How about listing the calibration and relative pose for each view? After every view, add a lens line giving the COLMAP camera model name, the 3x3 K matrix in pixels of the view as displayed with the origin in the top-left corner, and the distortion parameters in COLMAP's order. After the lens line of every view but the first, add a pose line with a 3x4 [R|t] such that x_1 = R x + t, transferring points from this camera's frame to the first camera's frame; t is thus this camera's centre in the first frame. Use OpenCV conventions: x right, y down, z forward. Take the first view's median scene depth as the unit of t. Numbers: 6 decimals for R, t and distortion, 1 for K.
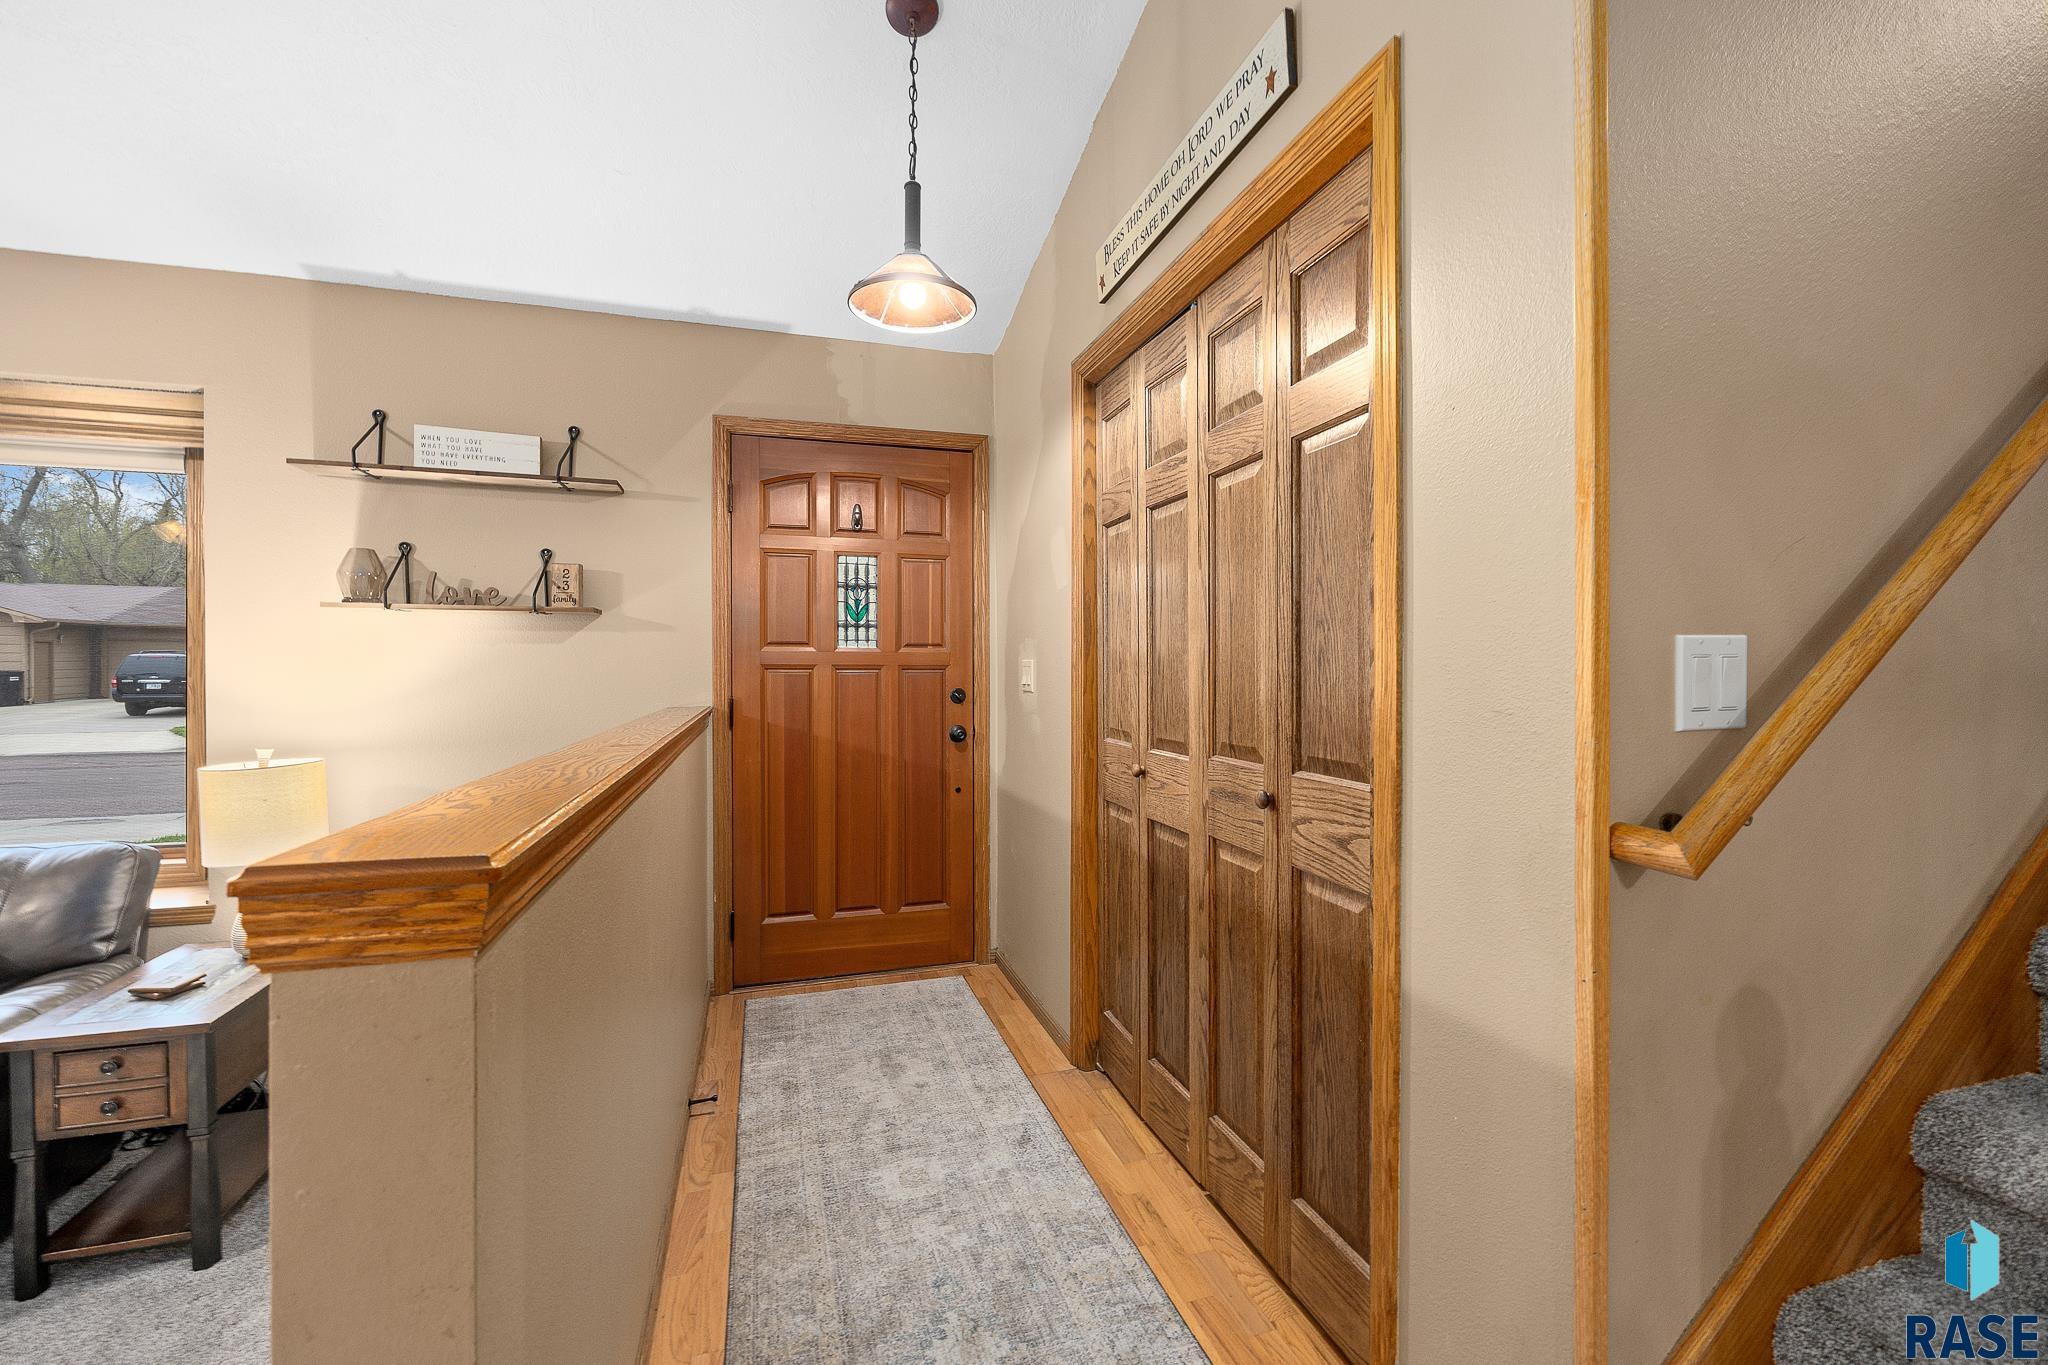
lens RADIAL K [[833.9, 0, 1025.2], [0, 833.9, 672.0], [0, 0, 1]] dist [-0.002440, 0.000240]
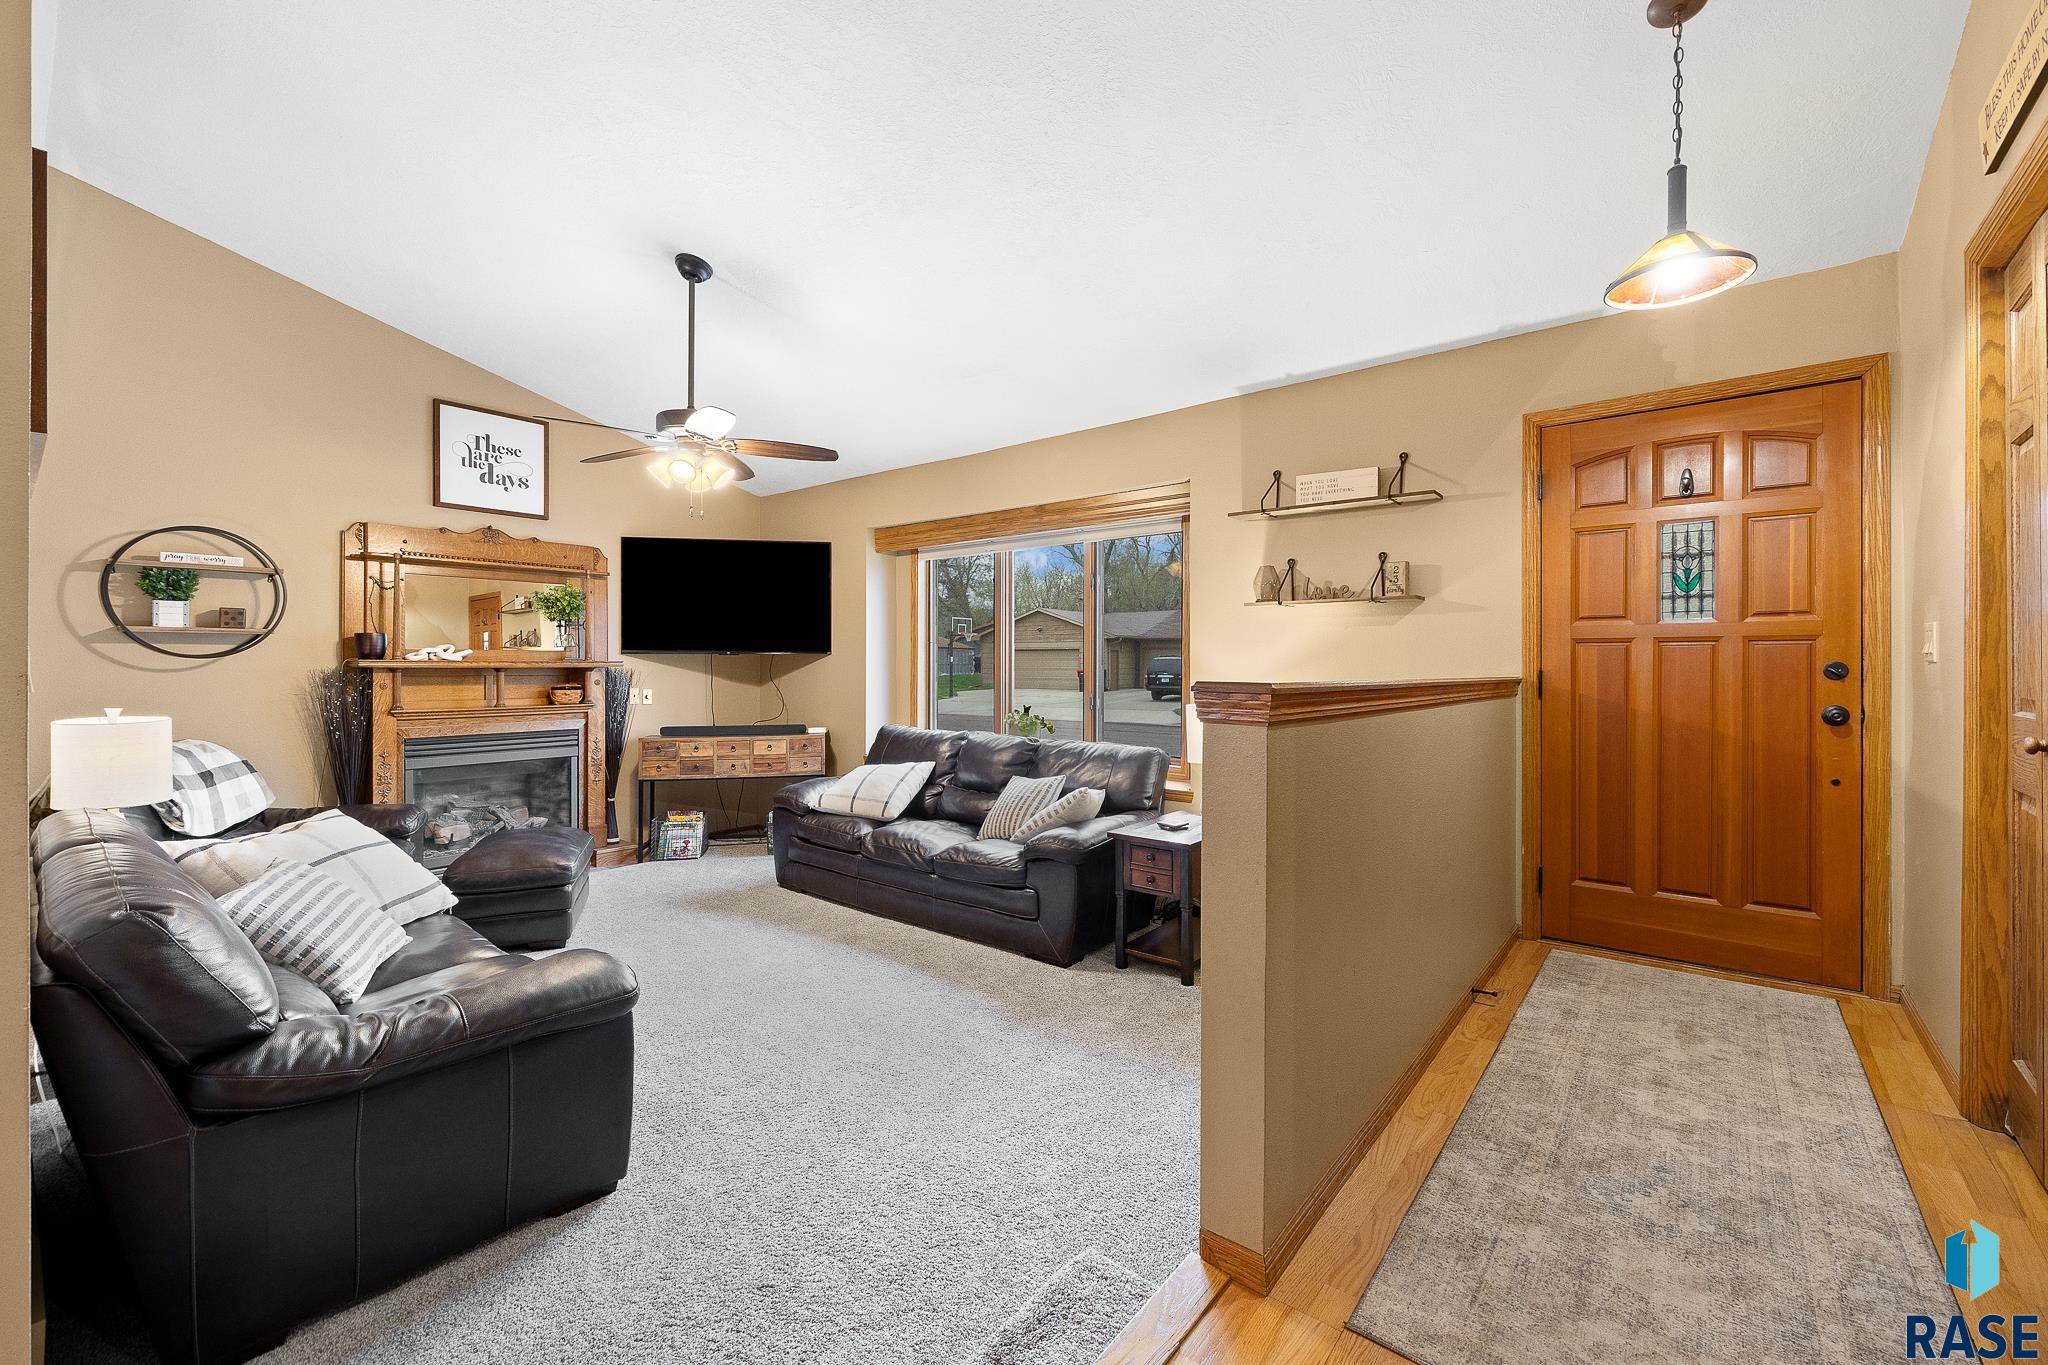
lens RADIAL K [[833.9, 0, 1025.2], [0, 833.9, 672.0], [0, 0, 1]] dist [-0.002440, 0.000240]
pose [[0.561200, 0.005634, -0.827661, 0.183818], [-0.005293, 0.999981, 0.003218, 0.036317], [0.827664, 0.002575, 0.561219, -0.181861]]
